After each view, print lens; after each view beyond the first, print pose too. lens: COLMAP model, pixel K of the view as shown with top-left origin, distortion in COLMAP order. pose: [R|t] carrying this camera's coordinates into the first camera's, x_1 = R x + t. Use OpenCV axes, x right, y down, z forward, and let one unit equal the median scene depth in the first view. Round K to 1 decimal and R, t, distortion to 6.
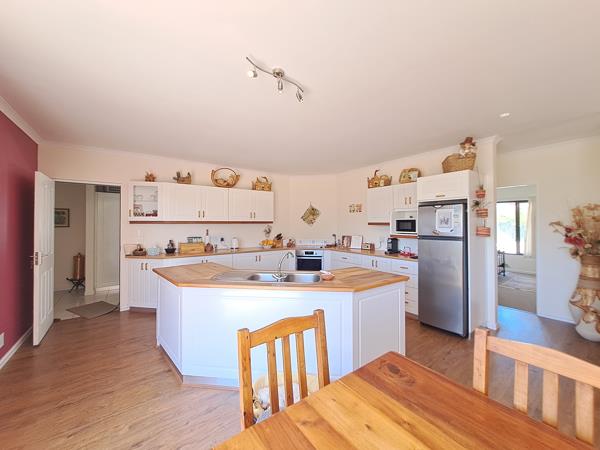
lens RADIAL K [[234.1, 0, 296.6], [0, 234.1, 220.0], [0, 0, 1]] dist [-0.001728, -0.000283]
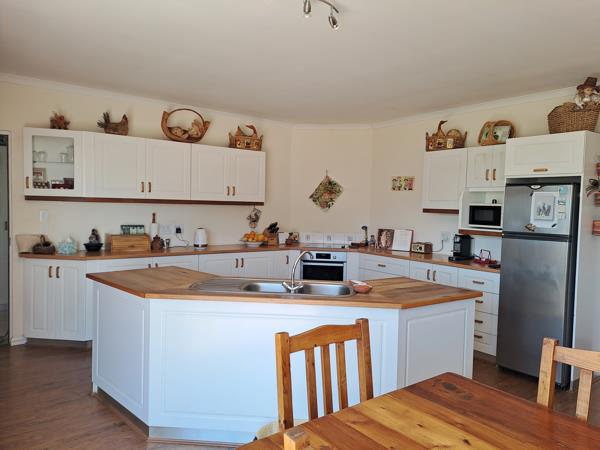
lens RADIAL K [[438.2, 0, 300.0], [0, 438.2, 225.0], [0, 0, 1]] dist [0.089589, -0.096270]
pose [[0.999264, 0.024840, 0.029232, -0.052366], [-0.026631, 0.997686, 0.062553, -0.010631], [-0.027611, -0.063285, 0.997613, -0.153574]]
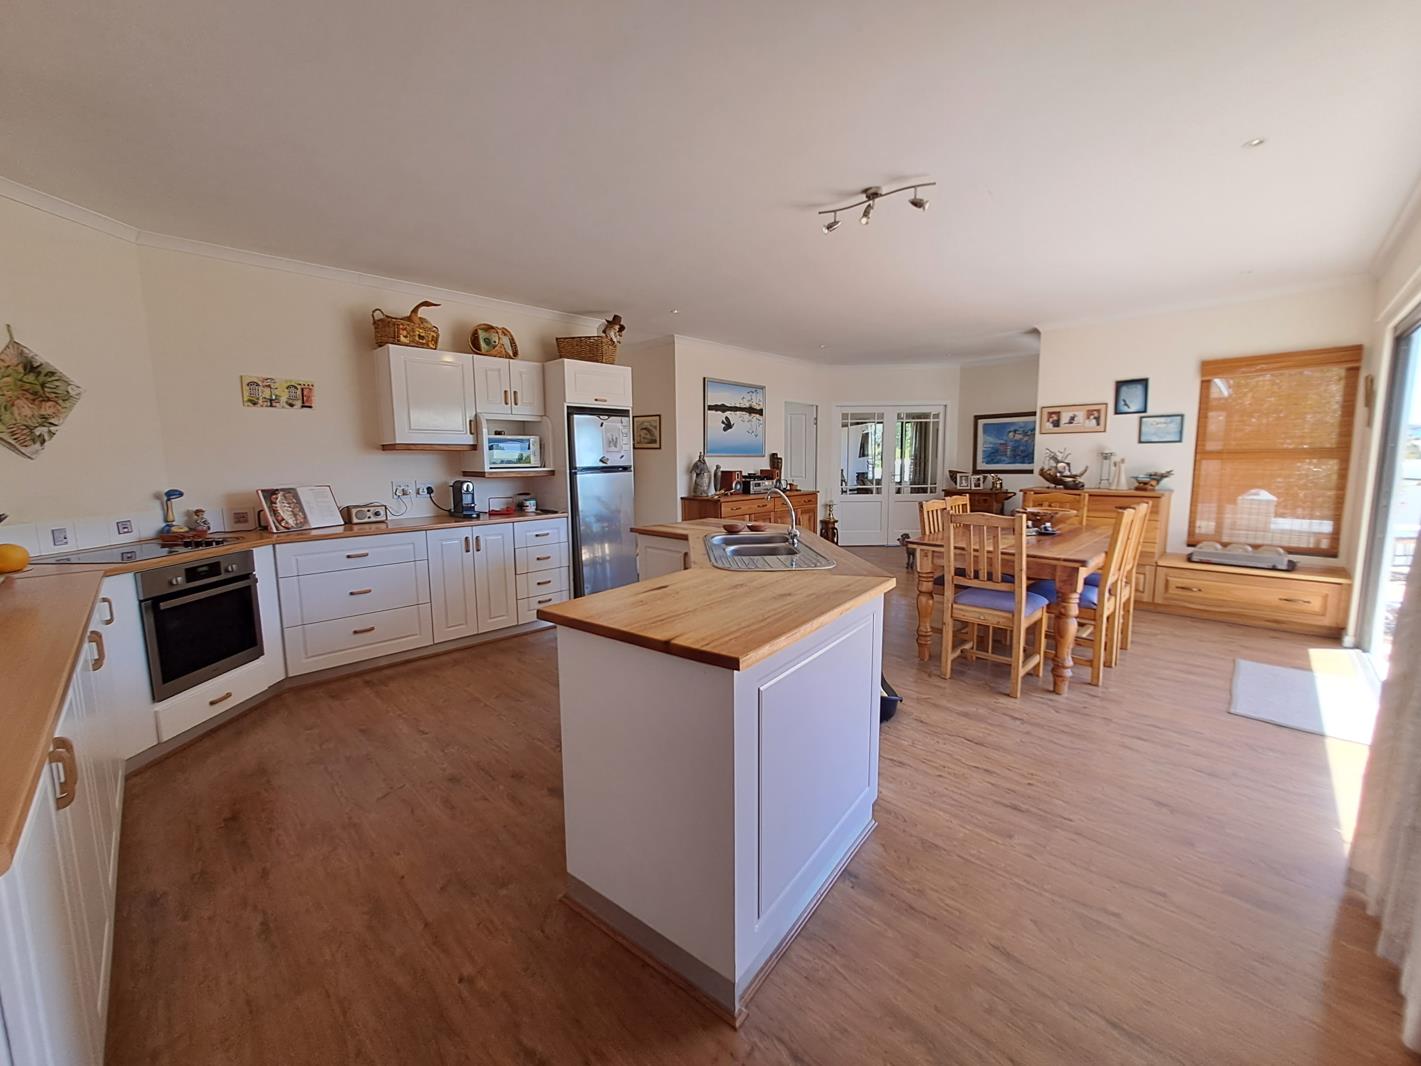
lens RADIAL K [[571.0, 0, 710.5], [0, 571.0, 533.0], [0, 0, 1]] dist [-0.000220, 0.000060]
pose [[-0.175648, -0.124351, 0.976568, -0.743706], [-0.002426, 0.992042, 0.125885, 0.042098], [-0.984450, 0.019742, -0.174552, 0.795731]]
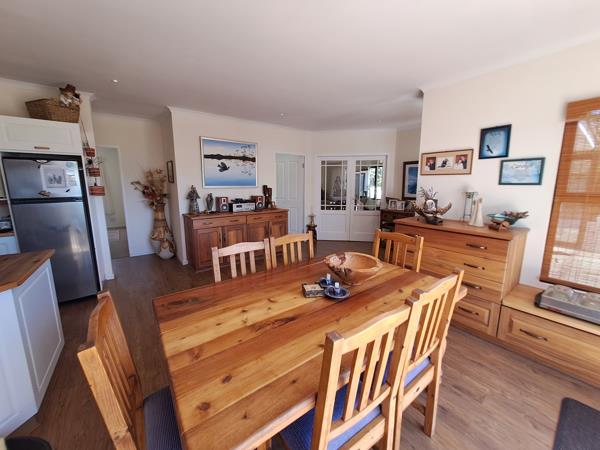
lens RADIAL K [[236.5, 0, 300.9], [0, 236.5, 223.2], [0, 0, 1]] dist [-0.002044, -0.000460]
pose [[-0.024303, -0.167292, 0.985608, -0.201289], [-0.014555, 0.985854, 0.166975, 0.003370], [-0.999599, -0.010287, -0.026394, 0.104248]]
